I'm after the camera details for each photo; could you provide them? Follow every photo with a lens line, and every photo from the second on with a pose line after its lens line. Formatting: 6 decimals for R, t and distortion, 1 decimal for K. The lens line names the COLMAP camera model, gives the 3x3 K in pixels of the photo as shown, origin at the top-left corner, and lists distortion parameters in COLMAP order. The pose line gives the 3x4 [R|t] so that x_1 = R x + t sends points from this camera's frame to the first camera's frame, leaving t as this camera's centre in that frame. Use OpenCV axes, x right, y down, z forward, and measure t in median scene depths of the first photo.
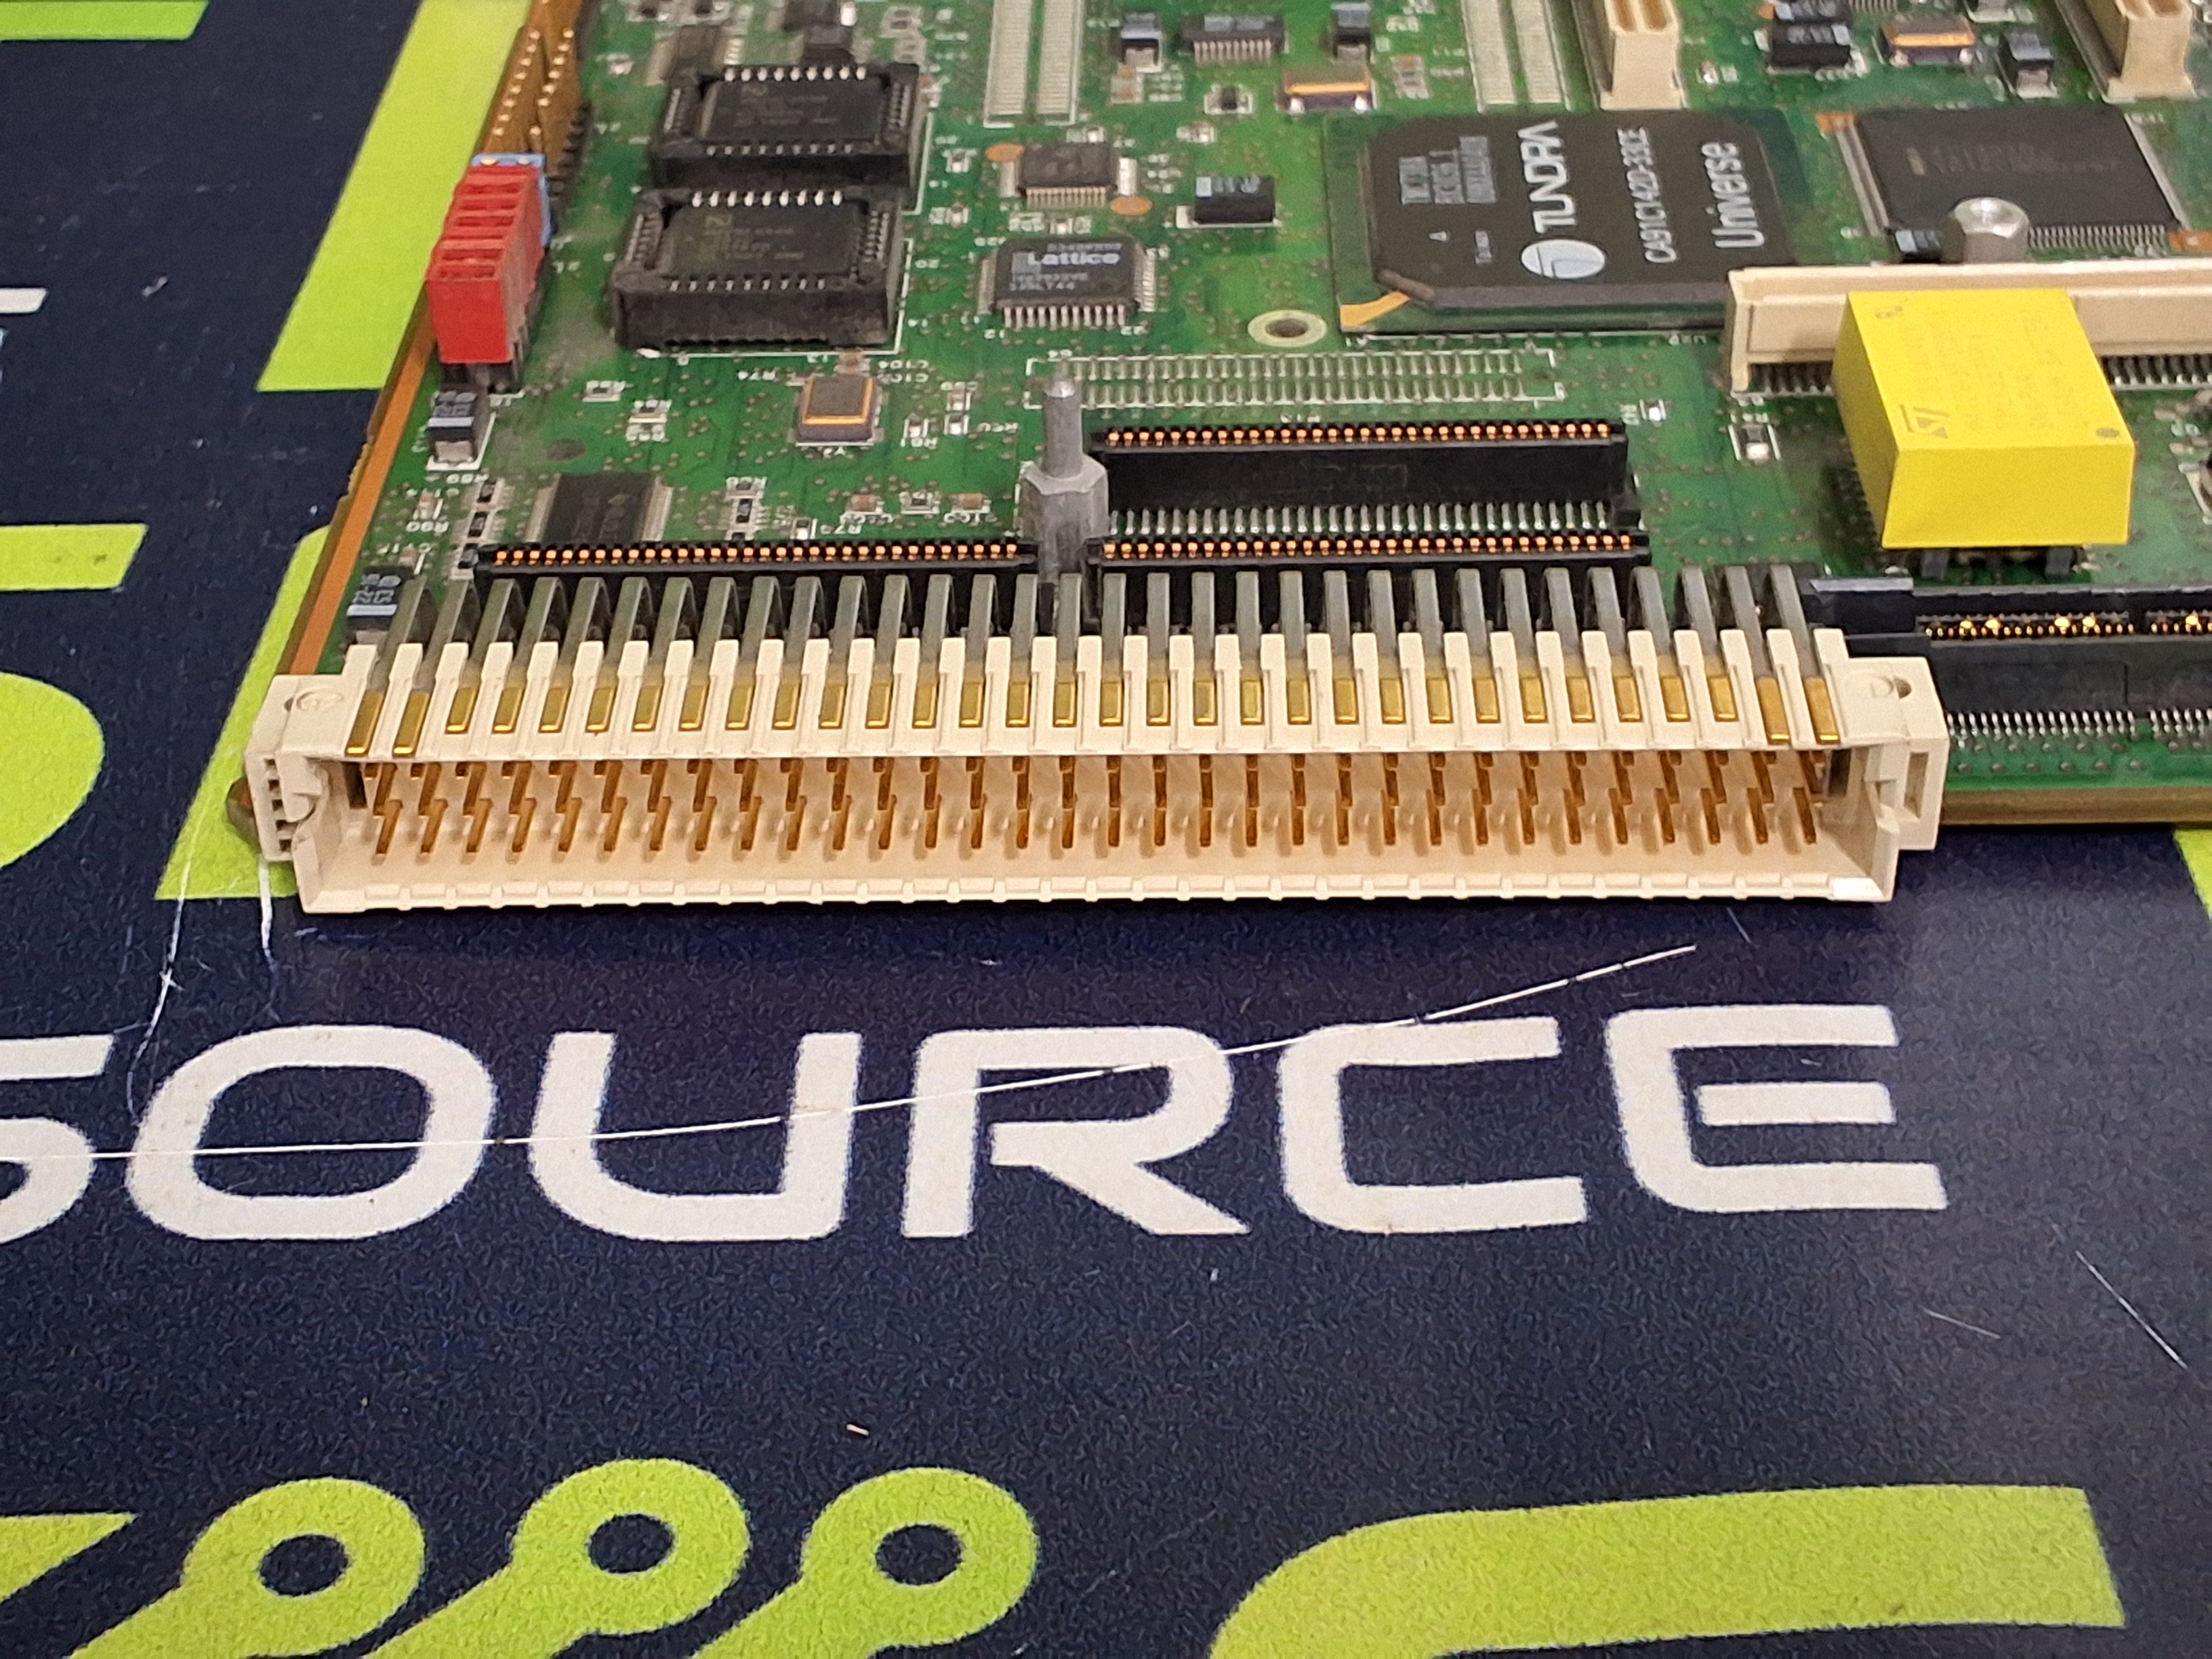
lens RADIAL K [[3584.7, 0, 1103.6], [0, 3584.7, 833.9], [0, 0, 1]] dist [0.106872, 0.000000]
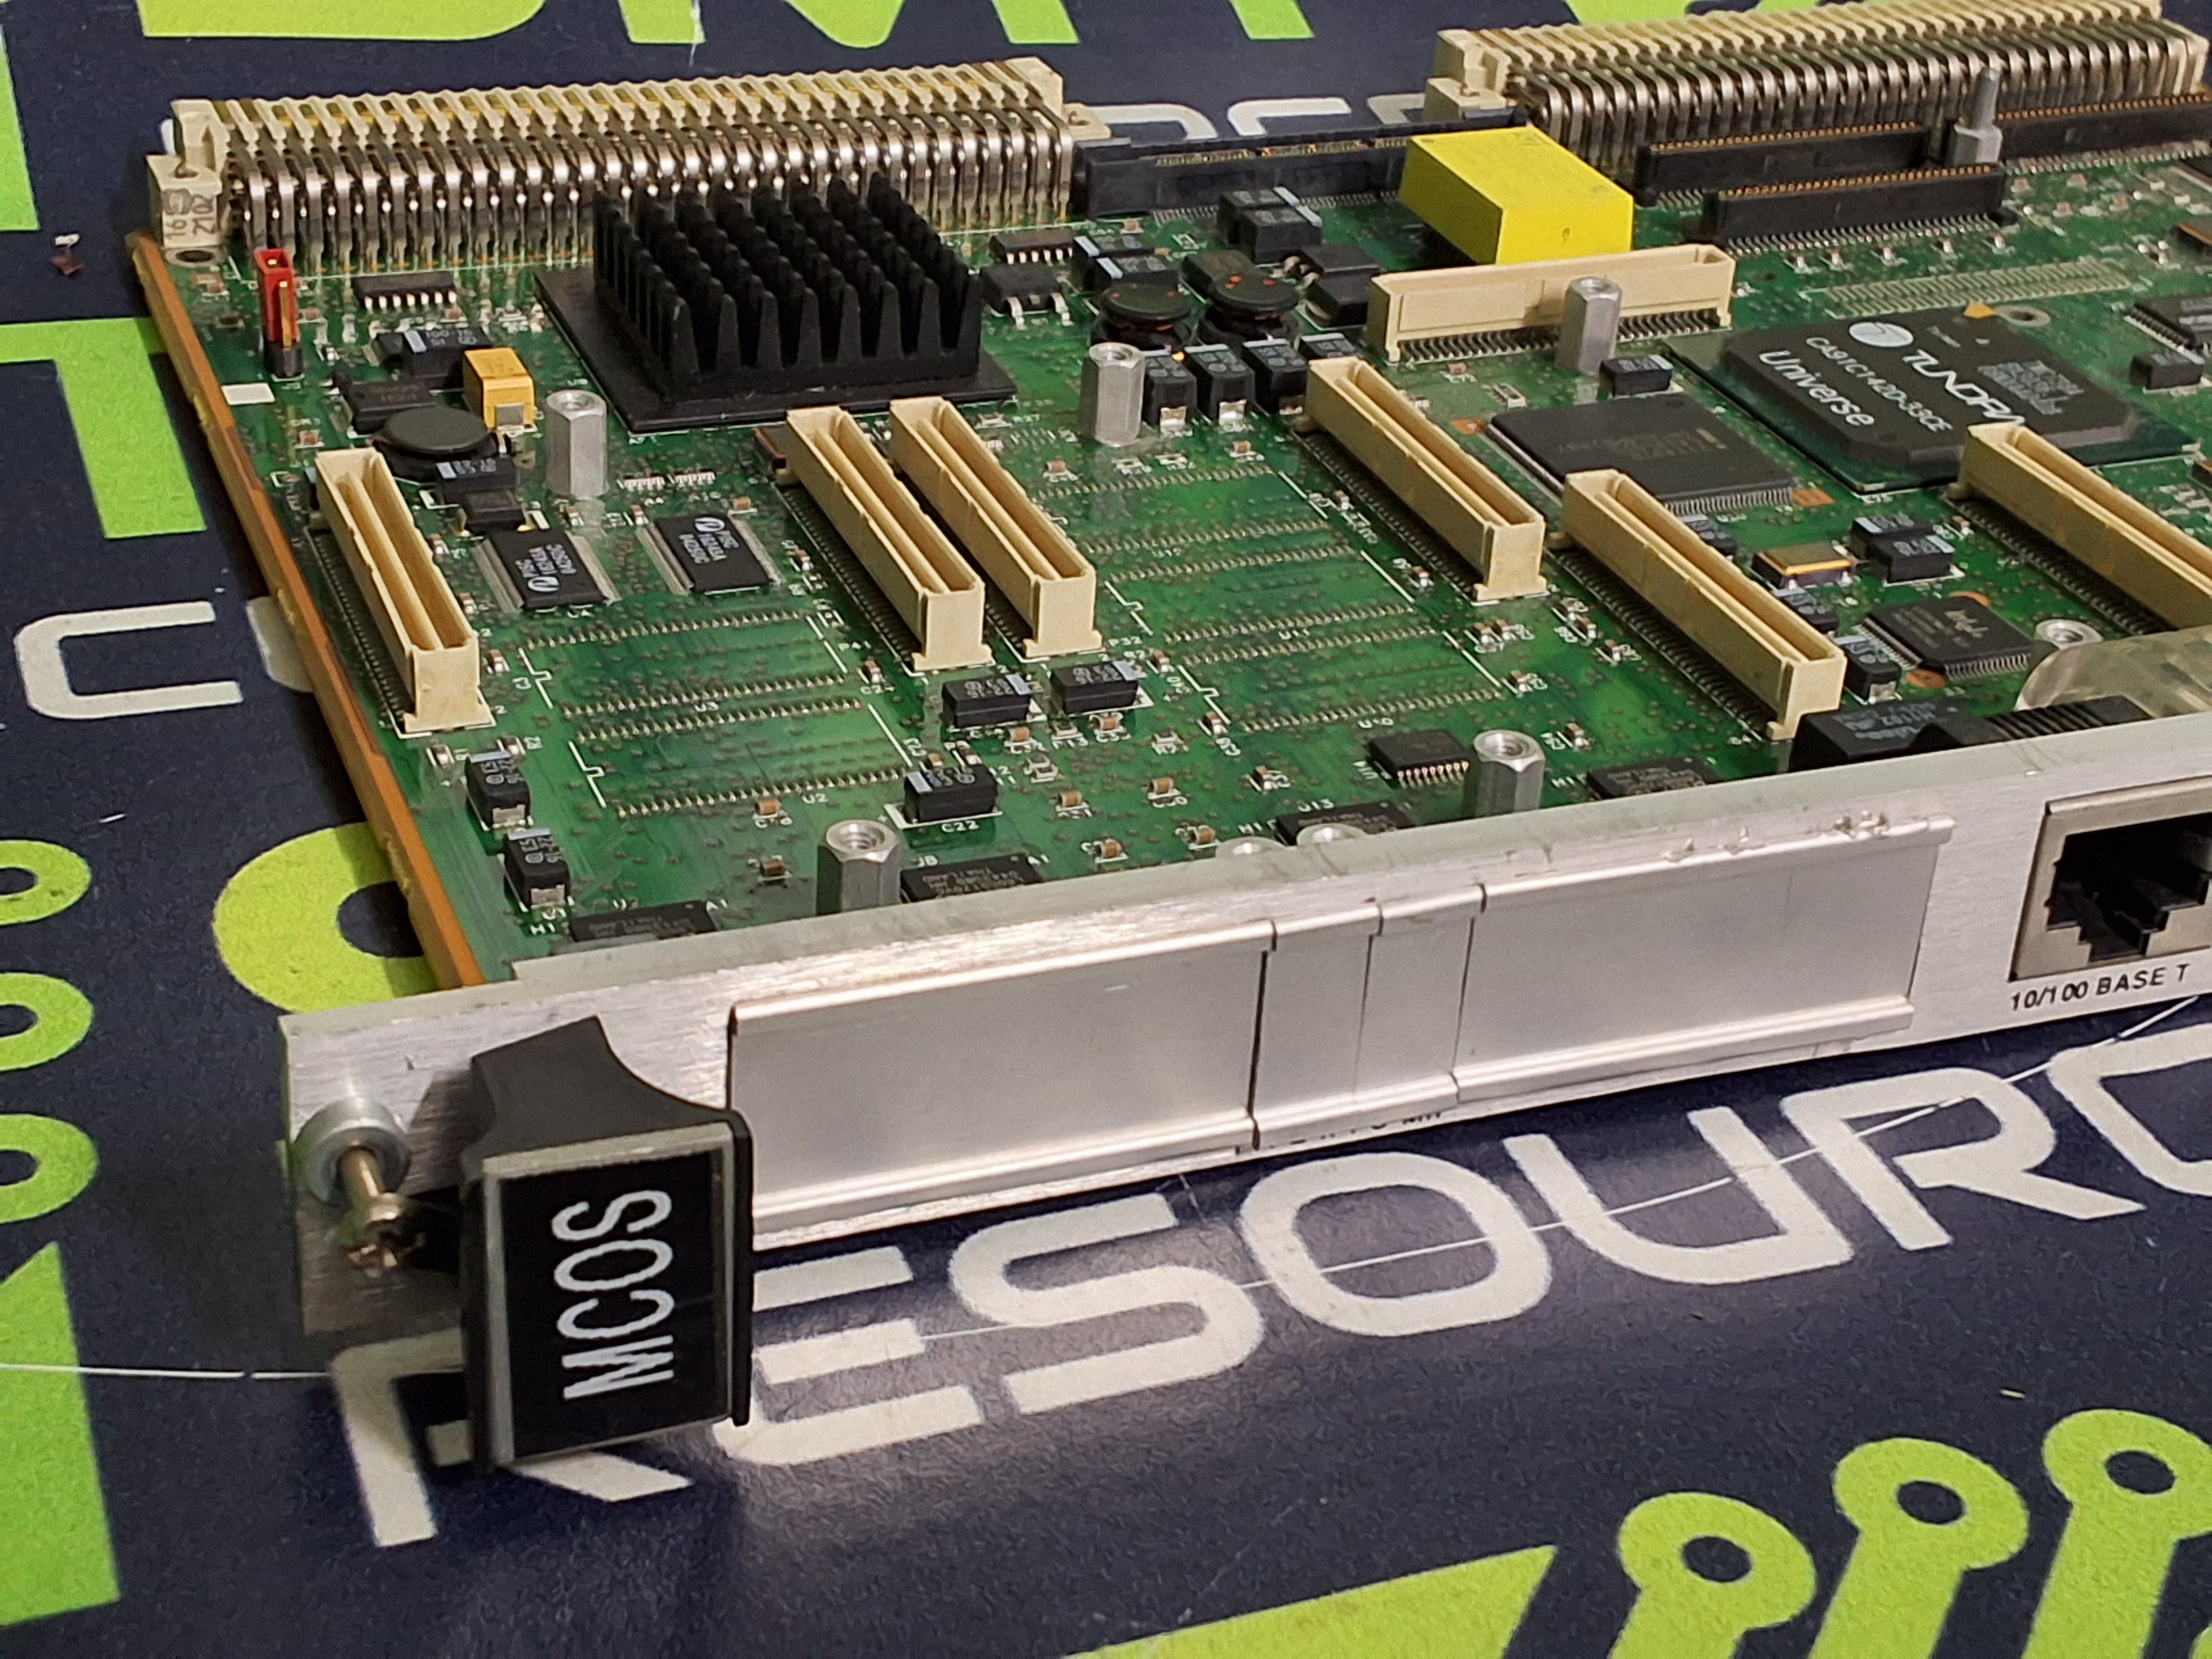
lens RADIAL K [[3584.7, 0, 1102.4], [0, 3584.7, 827.0], [0, 0, 1]] dist [0.106872, 0.000000]
pose [[-0.923342, 0.167481, -0.345527, 0.910356], [-0.246193, 0.432335, 0.867454, -1.200812], [0.294665, 0.886023, -0.357960, 1.602674]]
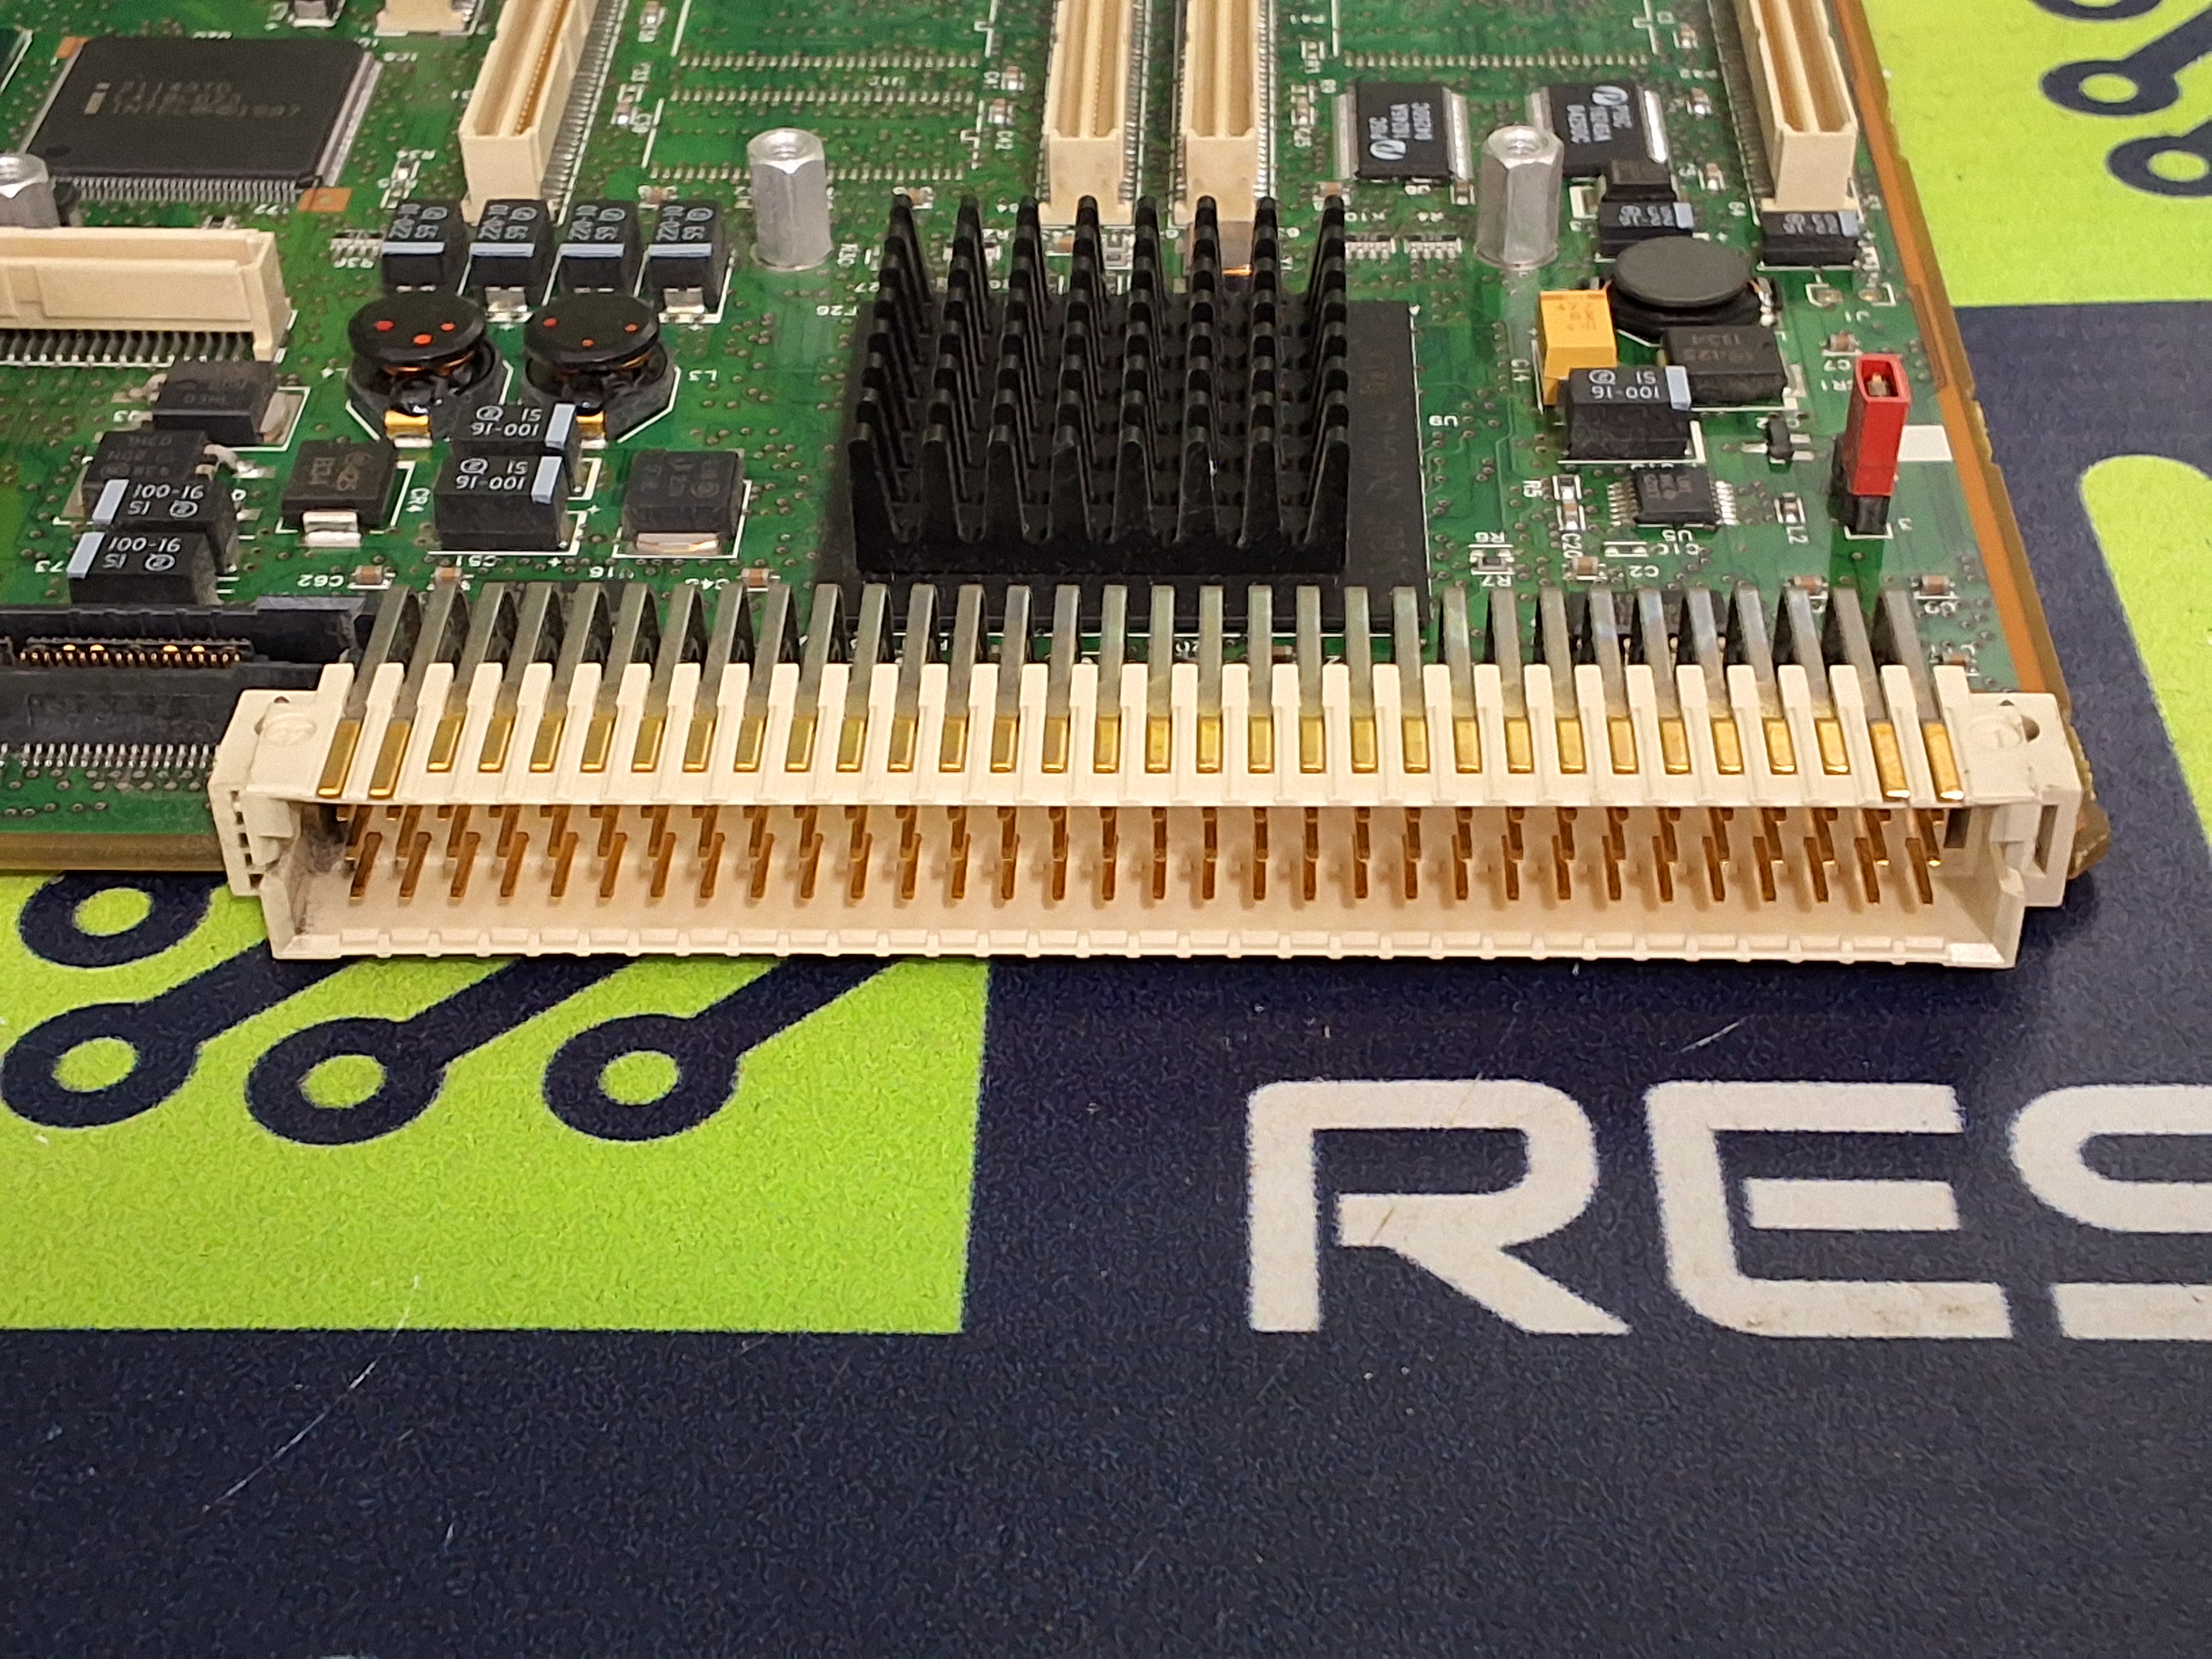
lens RADIAL K [[3584.7, 0, 1105.7], [0, 3584.7, 821.2], [0, 0, 1]] dist [0.106872, 0.000000]
pose [[0.999807, 0.019661, 0.000119, 0.532120], [-0.019634, 0.998076, 0.058812, -0.063771], [0.001038, -0.058803, 0.998269, 0.049345]]
